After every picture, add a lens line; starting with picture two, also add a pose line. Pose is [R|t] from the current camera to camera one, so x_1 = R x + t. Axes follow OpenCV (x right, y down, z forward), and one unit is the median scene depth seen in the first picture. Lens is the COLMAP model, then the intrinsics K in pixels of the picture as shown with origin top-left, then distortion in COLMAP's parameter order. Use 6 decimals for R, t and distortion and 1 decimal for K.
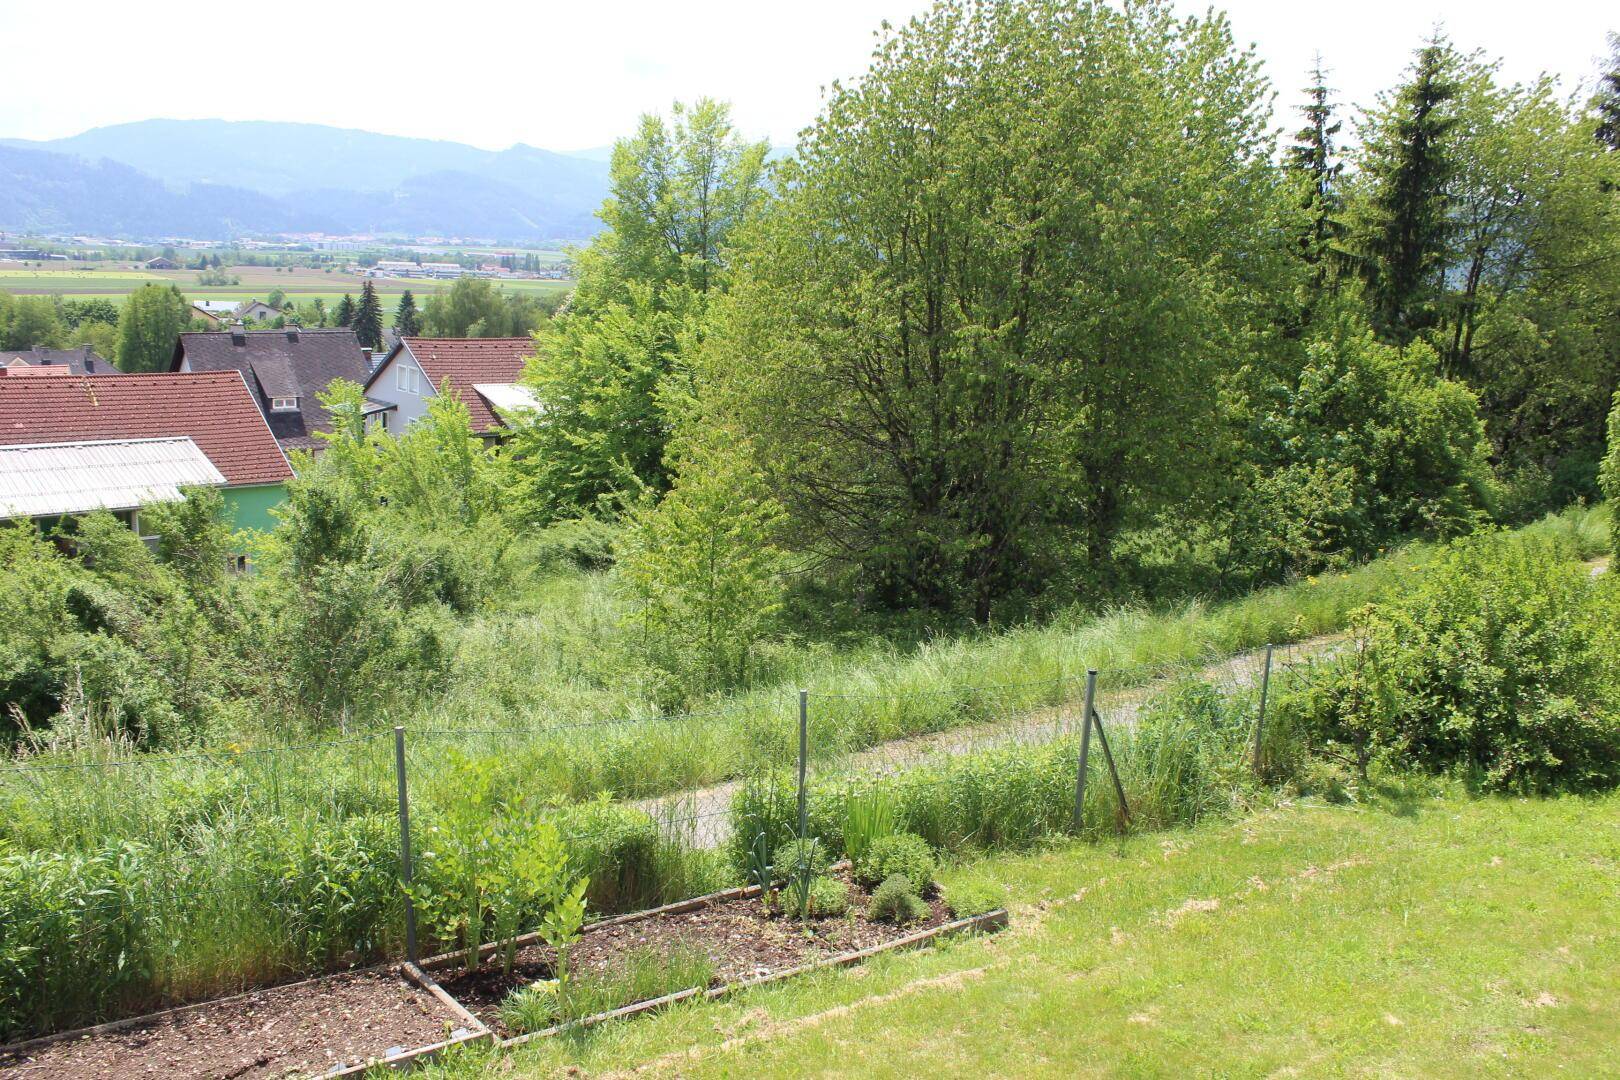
lens RADIAL K [[1337.3, 0, 798.1], [0, 1337.3, 568.2], [0, 0, 1]] dist [-0.171011, 0.151854]
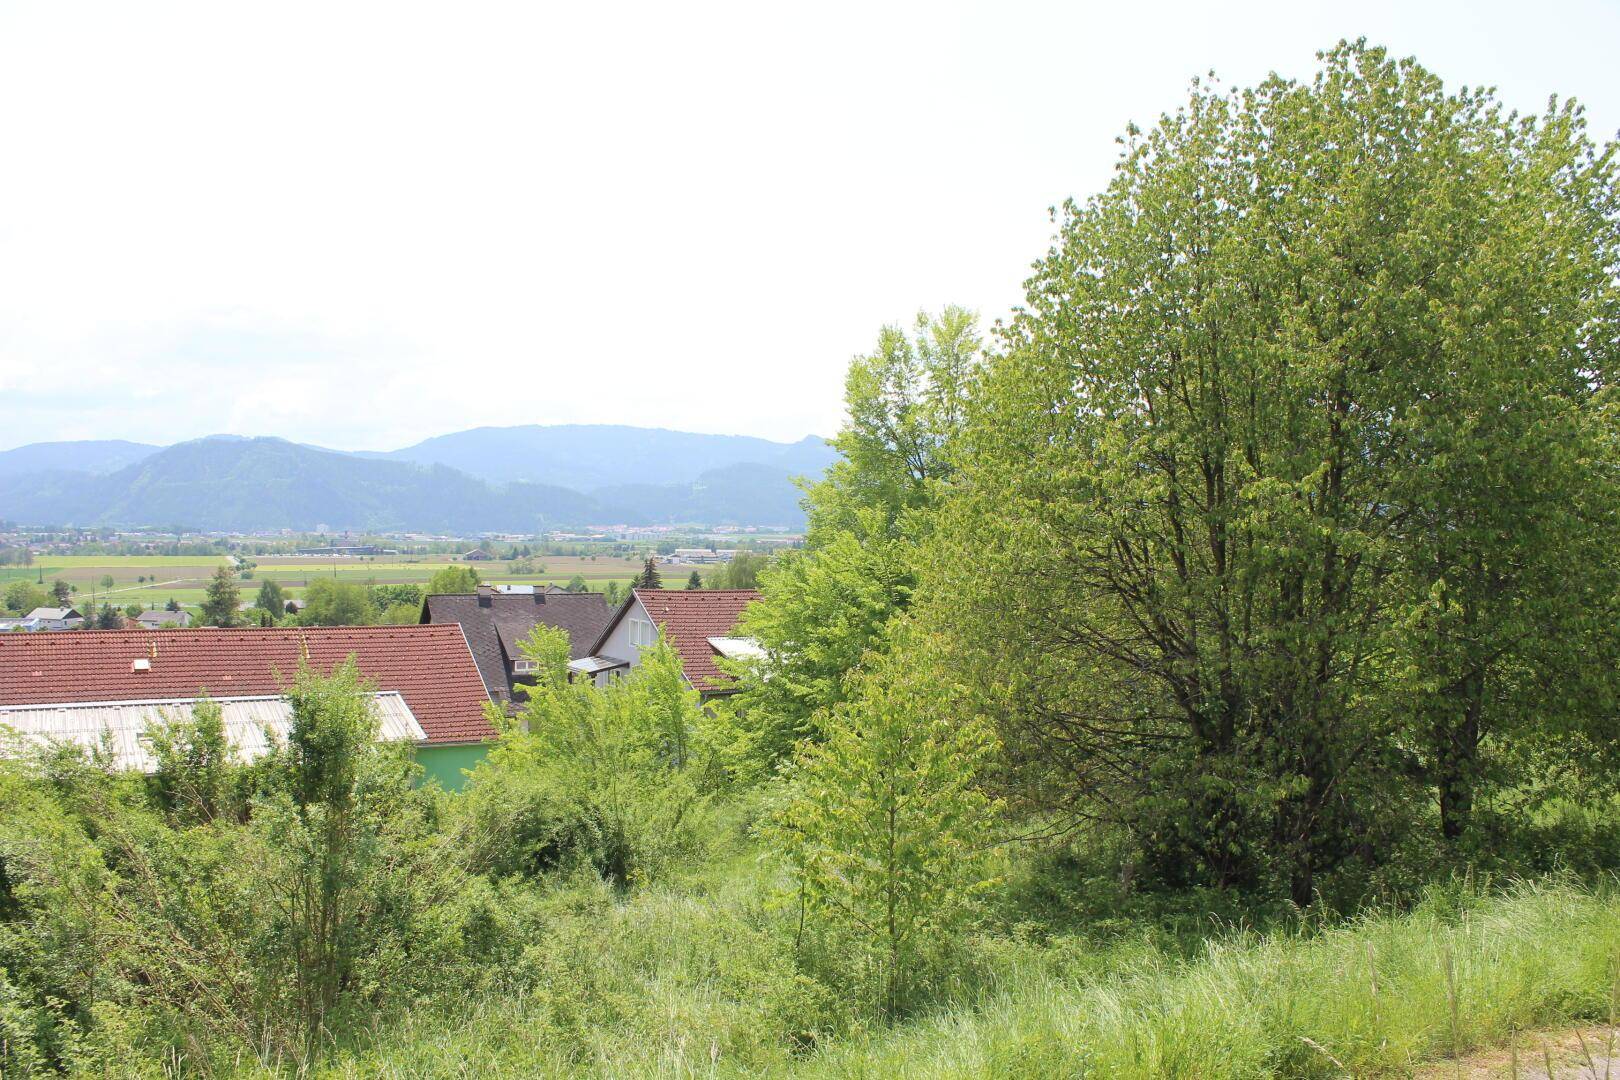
lens RADIAL K [[1337.3, 0, 798.1], [0, 1337.3, 568.2], [0, 0, 1]] dist [-0.171011, 0.151854]
pose [[0.976416, -0.036274, -0.212830, 0.019188], [-0.008854, 0.978228, -0.207343, 0.006543], [0.215718, 0.204338, 0.954836, 0.158840]]
